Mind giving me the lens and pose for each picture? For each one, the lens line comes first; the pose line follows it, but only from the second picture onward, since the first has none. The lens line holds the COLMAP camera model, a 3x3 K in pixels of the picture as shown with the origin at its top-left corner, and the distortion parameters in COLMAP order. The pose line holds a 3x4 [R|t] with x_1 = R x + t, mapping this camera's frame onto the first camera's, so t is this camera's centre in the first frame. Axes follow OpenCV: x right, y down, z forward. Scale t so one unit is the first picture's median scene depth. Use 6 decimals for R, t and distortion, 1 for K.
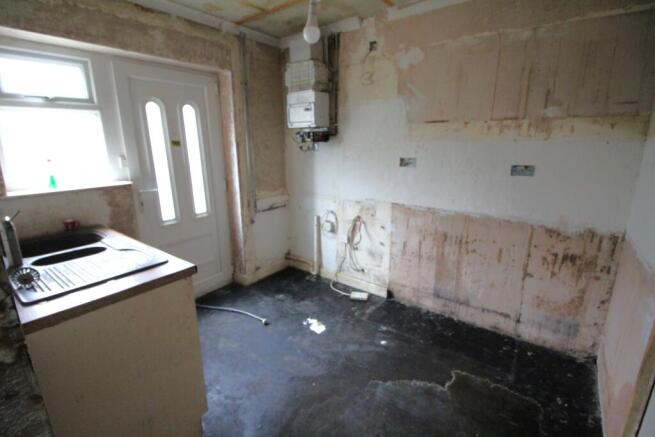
lens RADIAL K [[302.8, 0, 327.6], [0, 302.8, 216.4], [0, 0, 1]] dist [-0.016051, -0.002429]
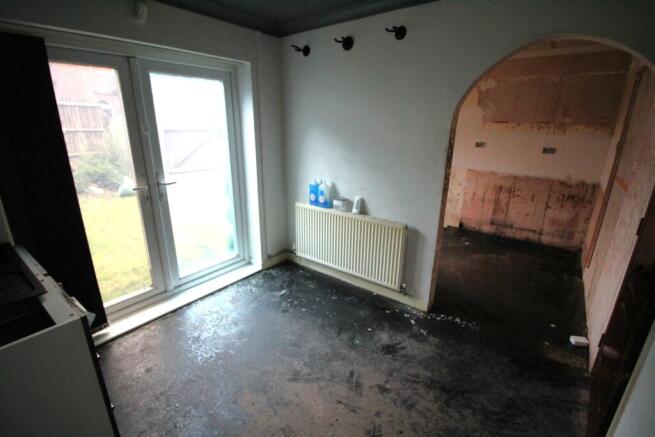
lens RADIAL K [[302.8, 0, 326.1], [0, 302.8, 217.4], [0, 0, 1]] dist [-0.016051, -0.002429]
pose [[0.998853, 0.047786, 0.003157, -0.680648], [-0.047853, 0.998498, 0.026680, 0.260601], [-0.001878, -0.026800, 0.999639, -0.821662]]
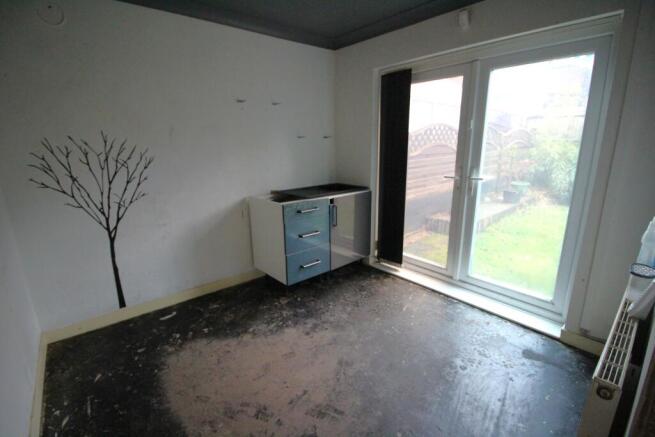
lens RADIAL K [[302.8, 0, 328.0], [0, 302.8, 219.8], [0, 0, 1]] dist [-0.016051, -0.002429]
pose [[-0.218507, 0.277596, -0.935519, 1.650548], [-0.242898, 0.913039, 0.327659, -0.339441], [0.945122, 0.298832, -0.132078, 2.074888]]
